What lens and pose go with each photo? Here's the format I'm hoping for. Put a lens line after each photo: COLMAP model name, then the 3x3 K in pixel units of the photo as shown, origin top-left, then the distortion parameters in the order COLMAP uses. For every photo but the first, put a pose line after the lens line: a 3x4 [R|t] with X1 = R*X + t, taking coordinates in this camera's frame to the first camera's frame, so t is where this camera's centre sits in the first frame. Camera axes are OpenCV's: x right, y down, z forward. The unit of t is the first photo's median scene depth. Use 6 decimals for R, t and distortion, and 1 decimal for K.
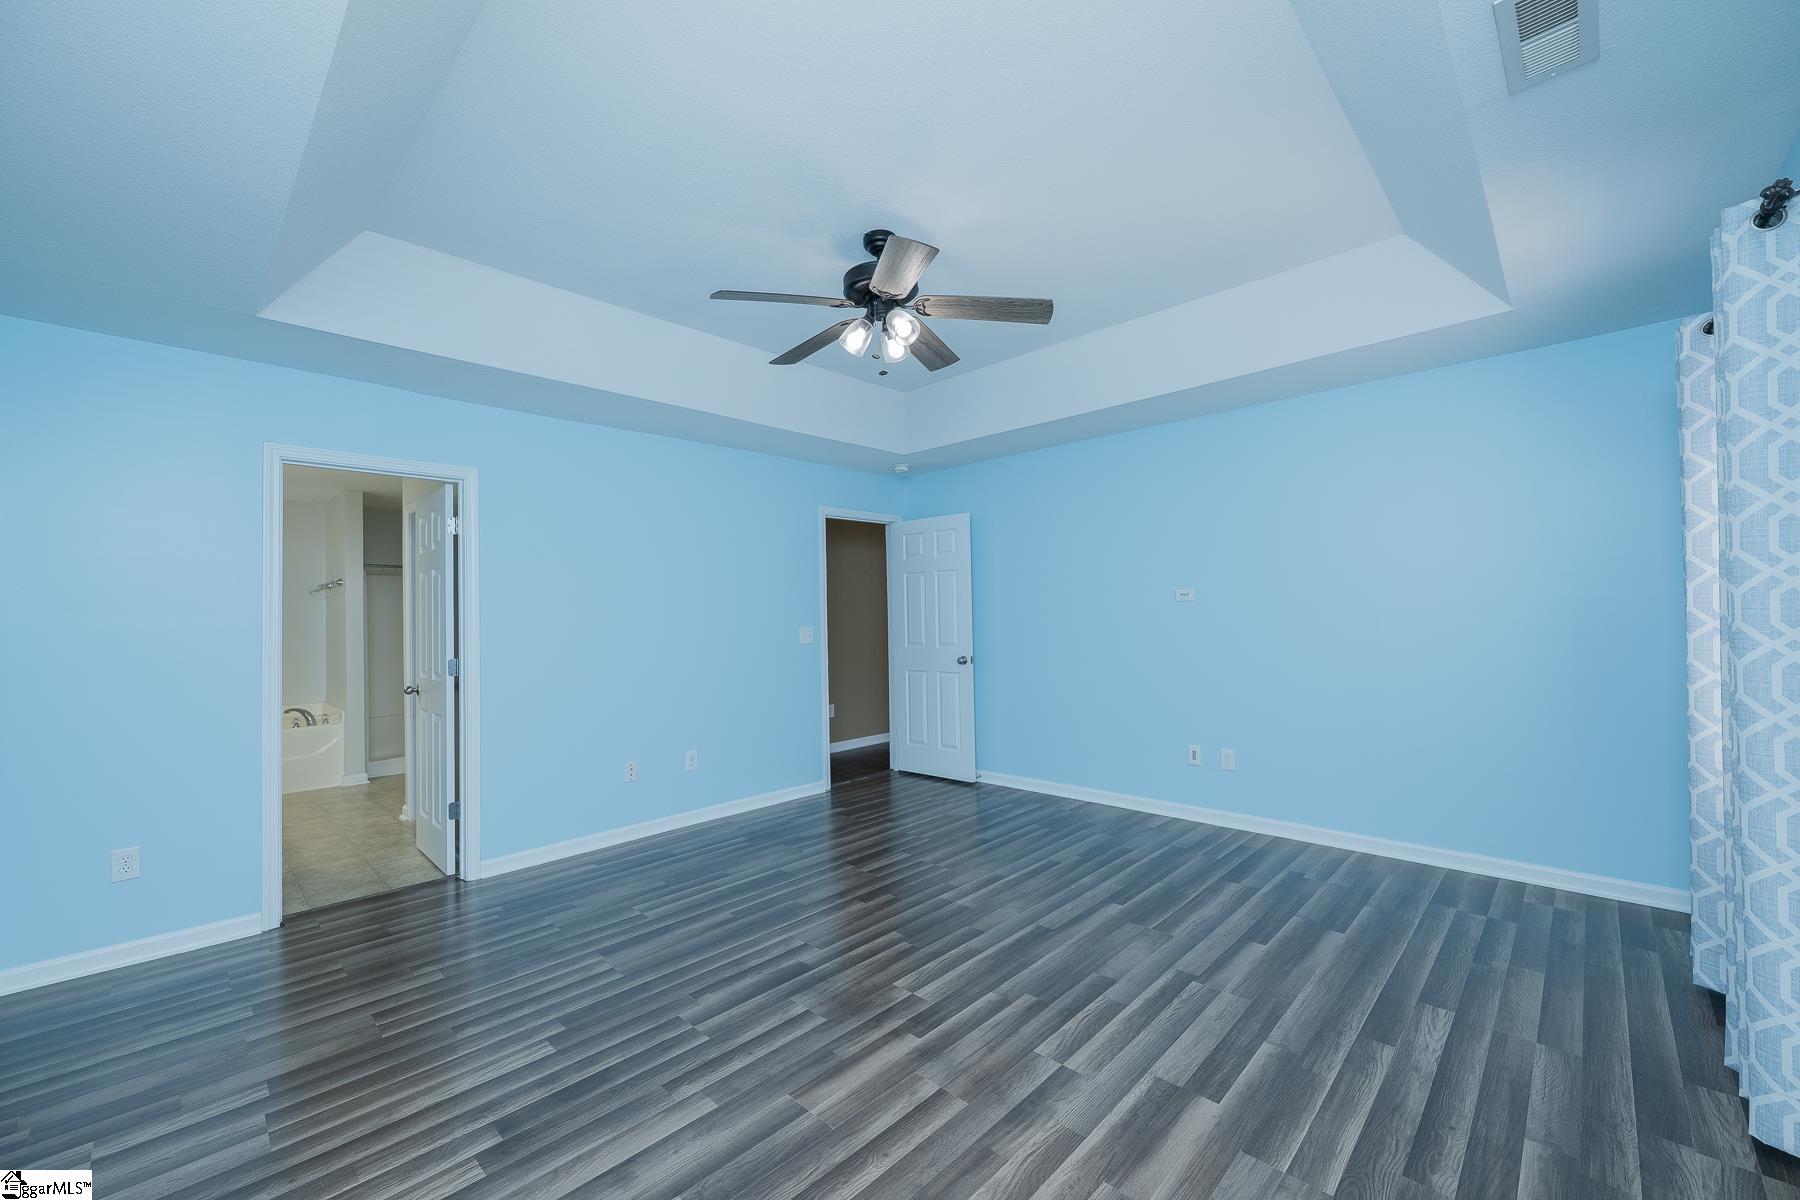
lens RADIAL K [[716.4, 0, 910.5], [0, 716.4, 601.4], [0, 0, 1]] dist [-0.000650, 0.000022]
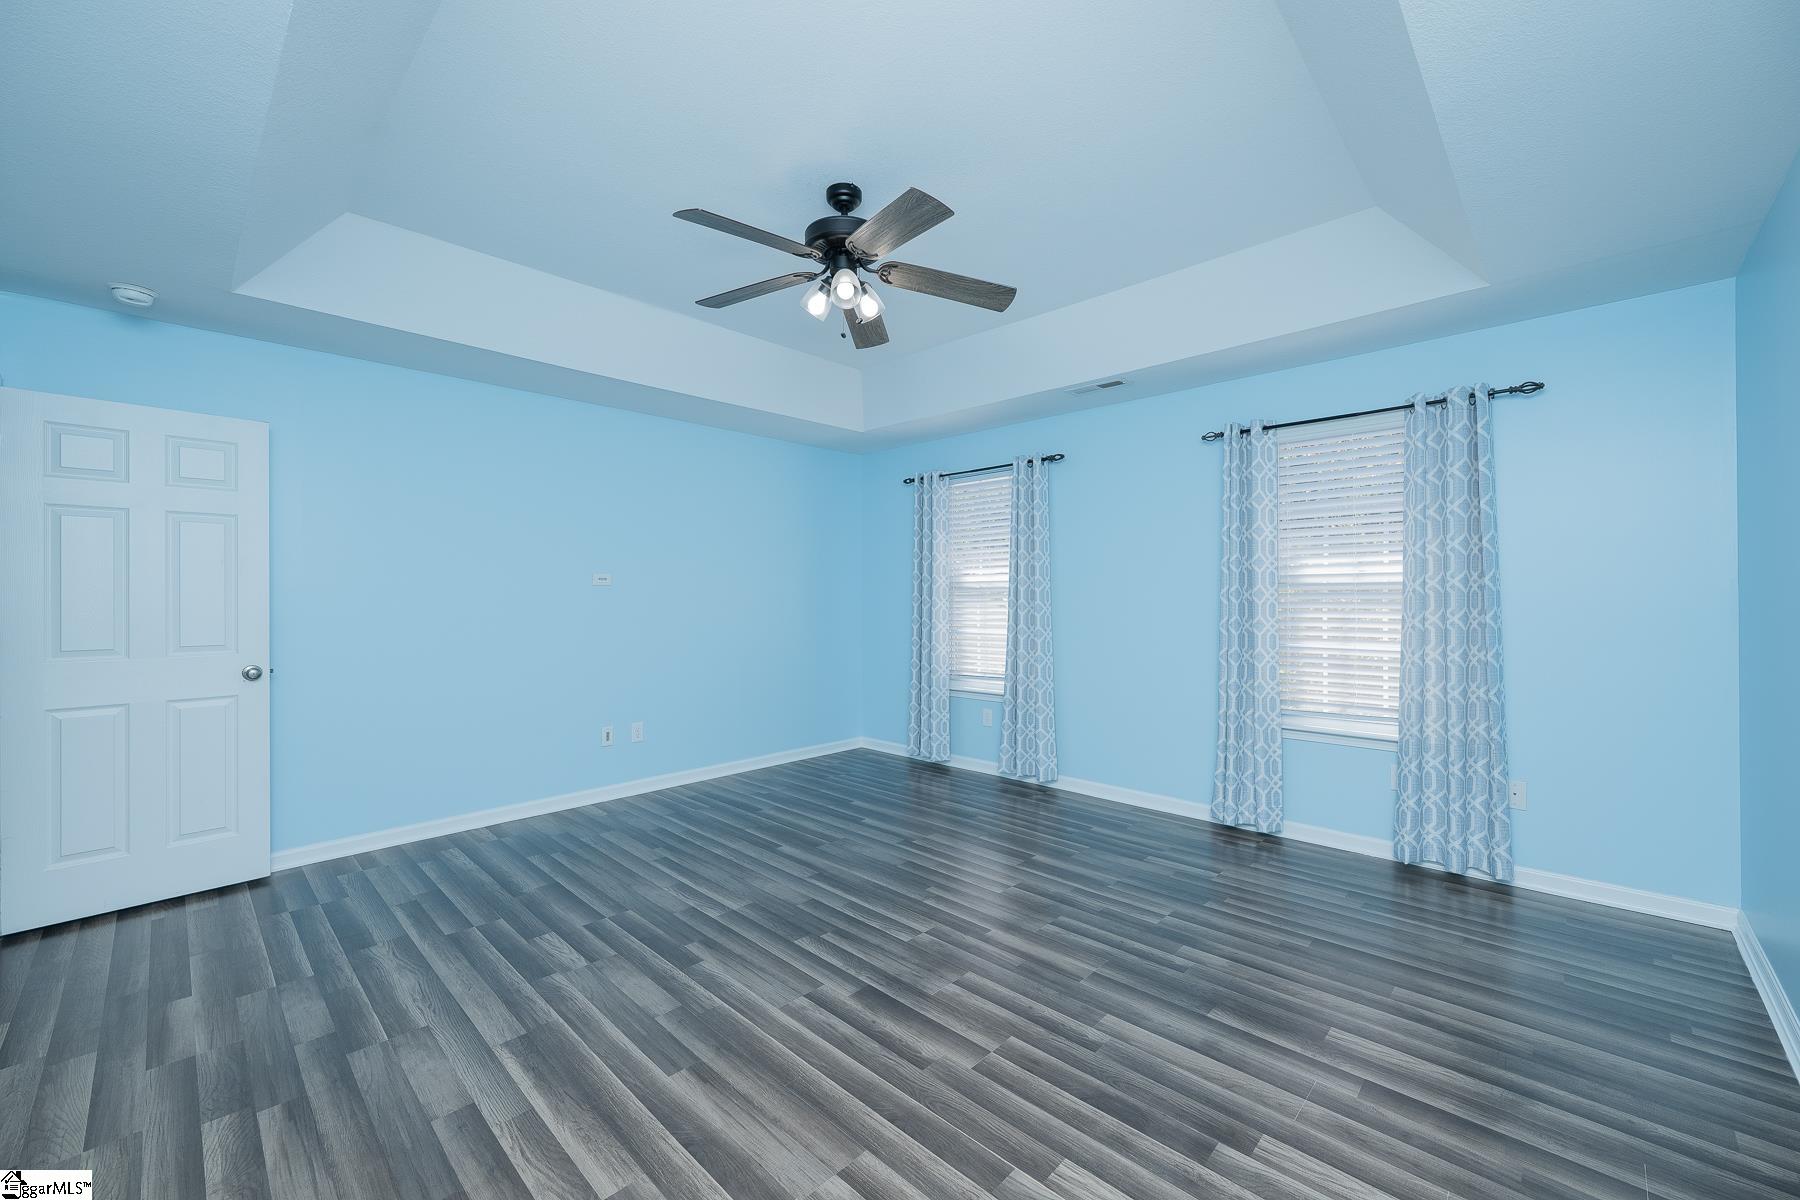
lens RADIAL K [[718.0, 0, 895.9], [0, 718.0, 584.5], [0, 0, 1]] dist [-0.007620, -0.000442]
pose [[0.000124, 0.038312, 0.999266, -0.997058], [-0.014230, 0.999165, -0.038306, 0.052188], [-0.999899, -0.014215, 0.000669, 0.940243]]
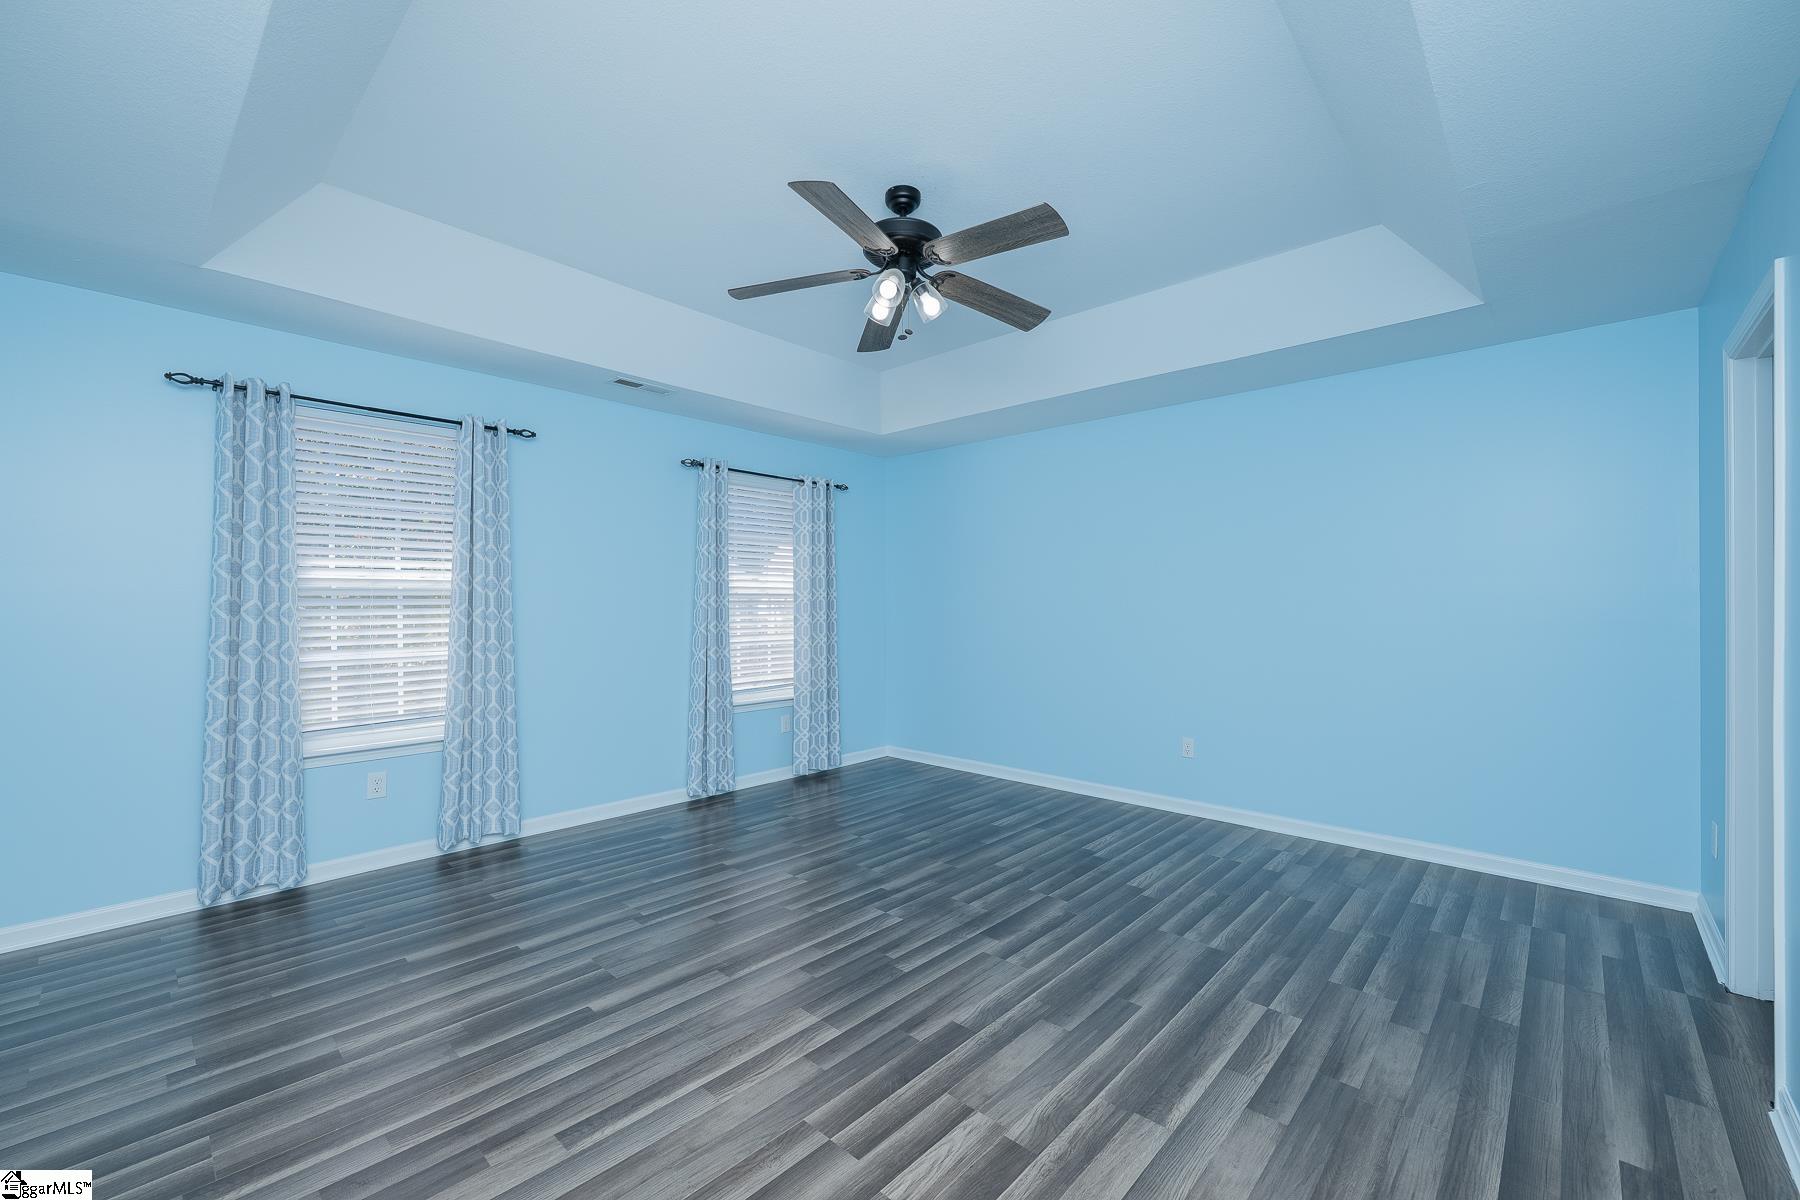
lens RADIAL K [[716.4, 0, 910.5], [0, 716.4, 601.4], [0, 0, 1]] dist [-0.000650, 0.000022]
pose [[-0.999468, 0.020266, -0.025561, -0.016874], [0.020688, 0.999652, -0.016352, 0.045390], [0.025221, -0.016872, -0.999540, 1.972262]]
